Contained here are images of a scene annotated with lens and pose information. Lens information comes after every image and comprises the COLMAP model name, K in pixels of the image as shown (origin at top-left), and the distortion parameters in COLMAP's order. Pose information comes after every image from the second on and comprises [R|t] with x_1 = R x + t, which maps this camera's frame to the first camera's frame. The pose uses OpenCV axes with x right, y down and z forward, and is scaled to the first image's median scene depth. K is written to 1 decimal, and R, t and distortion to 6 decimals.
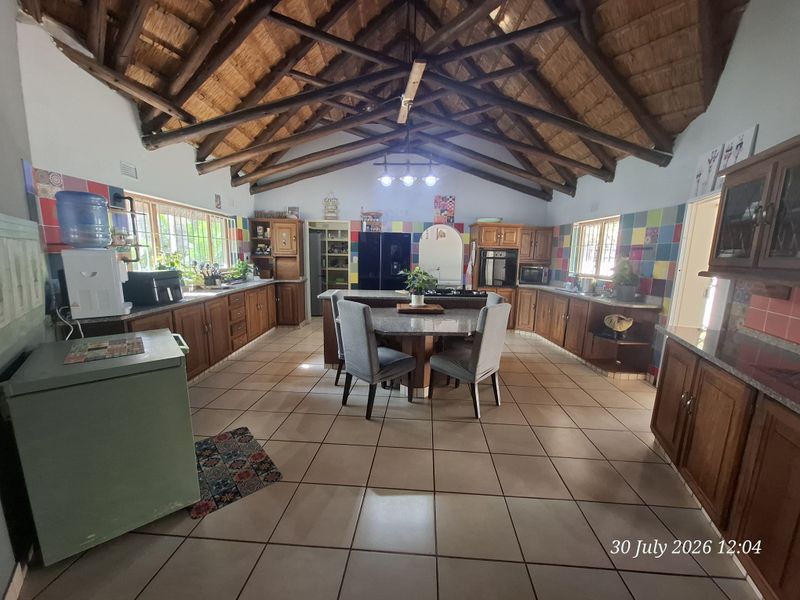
lens RADIAL K [[312.6, 0, 404.1], [0, 312.6, 305.3], [0, 0, 1]] dist [-0.002390, -0.000060]
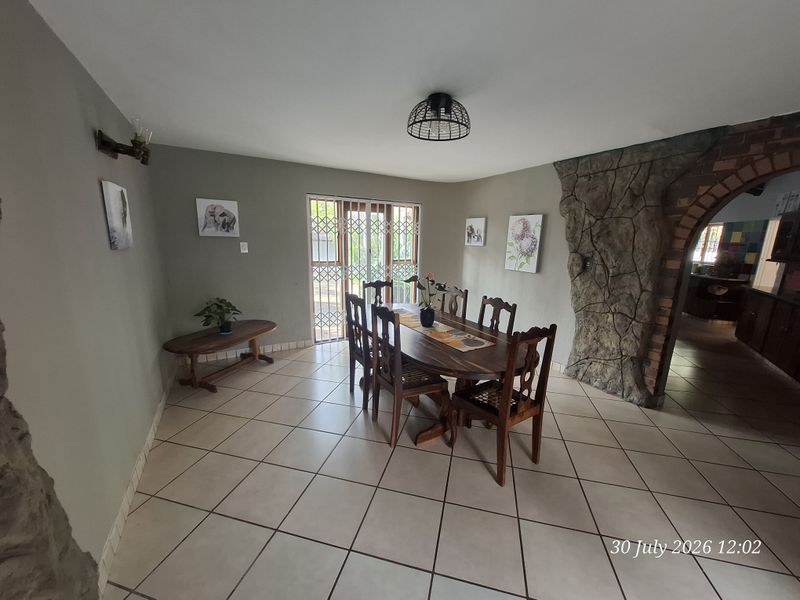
lens RADIAL K [[317.8, 0, 400.0], [0, 317.8, 300.0], [0, 0, 1]] dist [0.013284, 0.000032]
pose [[0.983851, 0.038964, -0.174694, -0.670497], [-0.034134, 0.998950, 0.030571, 0.113902], [0.175702, -0.024114, 0.984148, -0.977003]]
